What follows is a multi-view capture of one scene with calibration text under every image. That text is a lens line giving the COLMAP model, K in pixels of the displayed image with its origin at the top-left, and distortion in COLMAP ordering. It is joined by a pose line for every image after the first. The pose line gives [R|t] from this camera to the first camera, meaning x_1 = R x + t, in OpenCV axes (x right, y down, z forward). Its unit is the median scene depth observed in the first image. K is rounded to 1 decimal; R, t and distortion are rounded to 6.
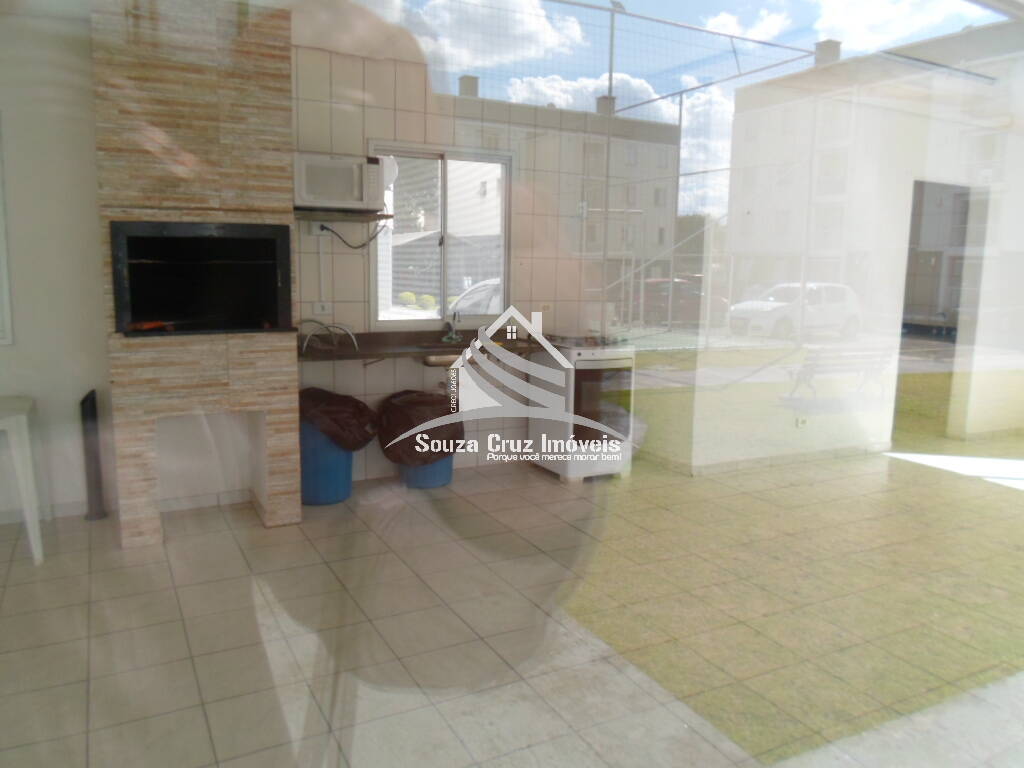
lens RADIAL K [[778.5, 0, 515.9], [0, 778.5, 382.6], [0, 0, 1]] dist [-0.007851, -0.012760]
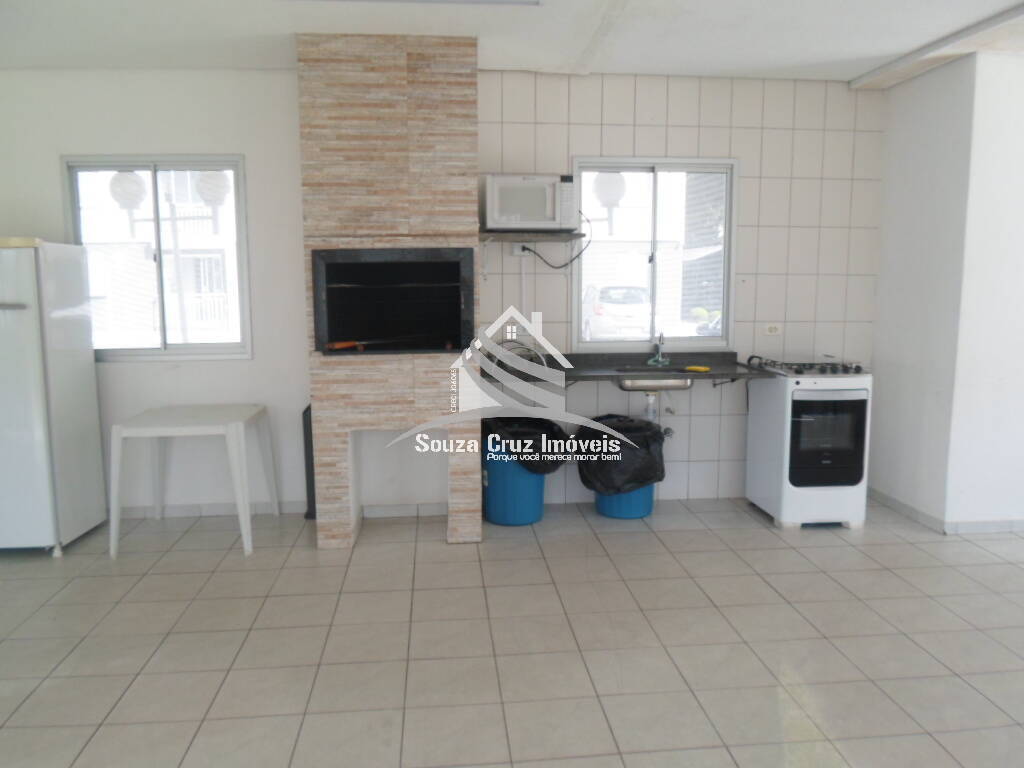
lens RADIAL K [[778.5, 0, 511.5], [0, 778.5, 386.2], [0, 0, 1]] dist [-0.007851, -0.012760]
pose [[0.925593, 0.035011, -0.376898, 0.143862], [-0.040535, 0.999155, -0.006733, -0.017623], [0.376344, 0.021510, 0.926230, 0.082462]]
